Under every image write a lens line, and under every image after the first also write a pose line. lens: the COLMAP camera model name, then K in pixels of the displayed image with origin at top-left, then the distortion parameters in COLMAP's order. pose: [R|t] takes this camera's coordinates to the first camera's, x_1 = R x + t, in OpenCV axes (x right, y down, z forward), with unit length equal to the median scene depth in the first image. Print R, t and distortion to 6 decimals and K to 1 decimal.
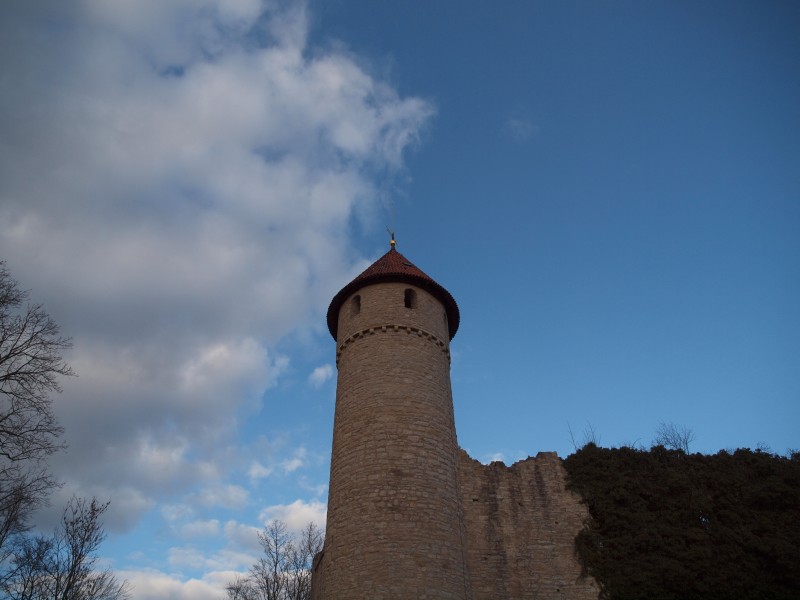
lens RADIAL K [[565.6, 0, 400.0], [0, 565.6, 300.0], [0, 0, 1]] dist [-0.139541, 0.118510]
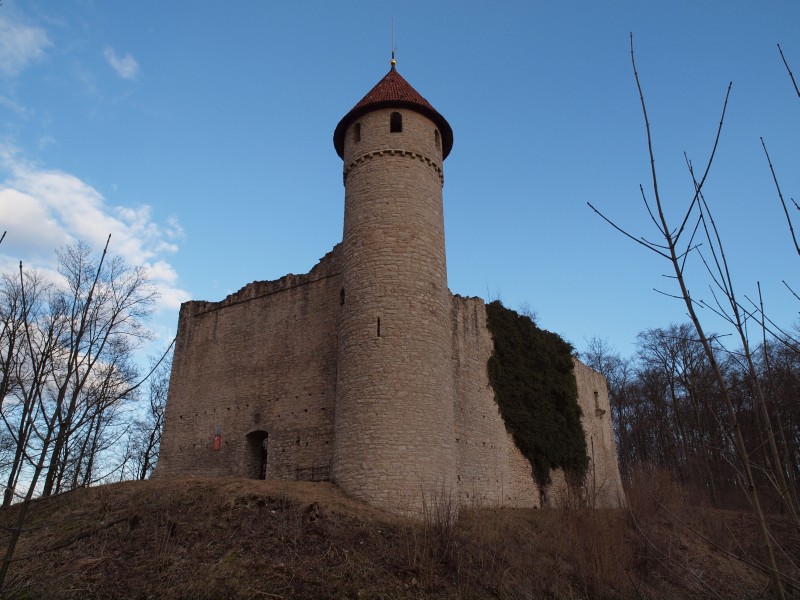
lens RADIAL K [[565.6, 0, 400.0], [0, 565.6, 300.0], [0, 0, 1]] dist [-0.139541, 0.118510]
pose [[0.740023, 0.282616, 0.610323, -0.796339], [-0.480845, 0.856788, 0.186285, 0.125964], [-0.470270, -0.431325, 0.769938, 0.024508]]
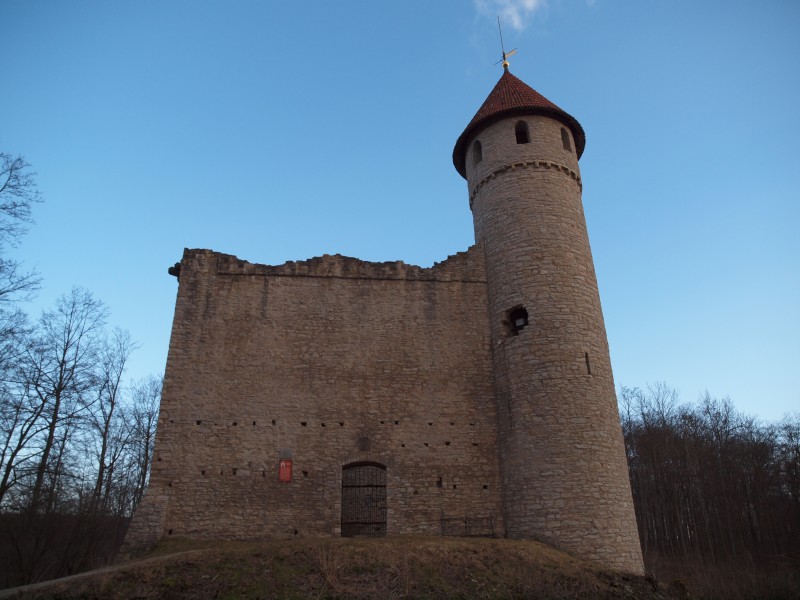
lens RADIAL K [[565.6, 0, 400.0], [0, 565.6, 300.0], [0, 0, 1]] dist [-0.139541, 0.118510]
pose [[0.210856, 0.418510, 0.883396, -1.122813], [-0.688295, 0.705270, -0.169835, 0.732564], [-0.694111, -0.572227, 0.436769, 0.767916]]
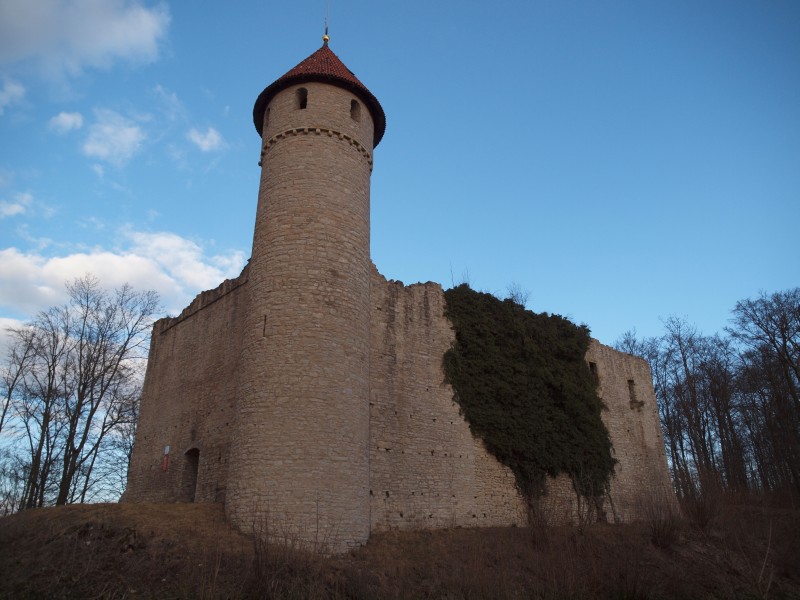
lens RADIAL K [[565.6, 0, 400.0], [0, 565.6, 300.0], [0, 0, 1]] dist [-0.139541, 0.118510]
pose [[0.876775, 0.203939, 0.435516, -0.346910], [-0.340680, 0.902588, 0.263197, 0.017371], [-0.339415, -0.379136, 0.860844, -0.027143]]
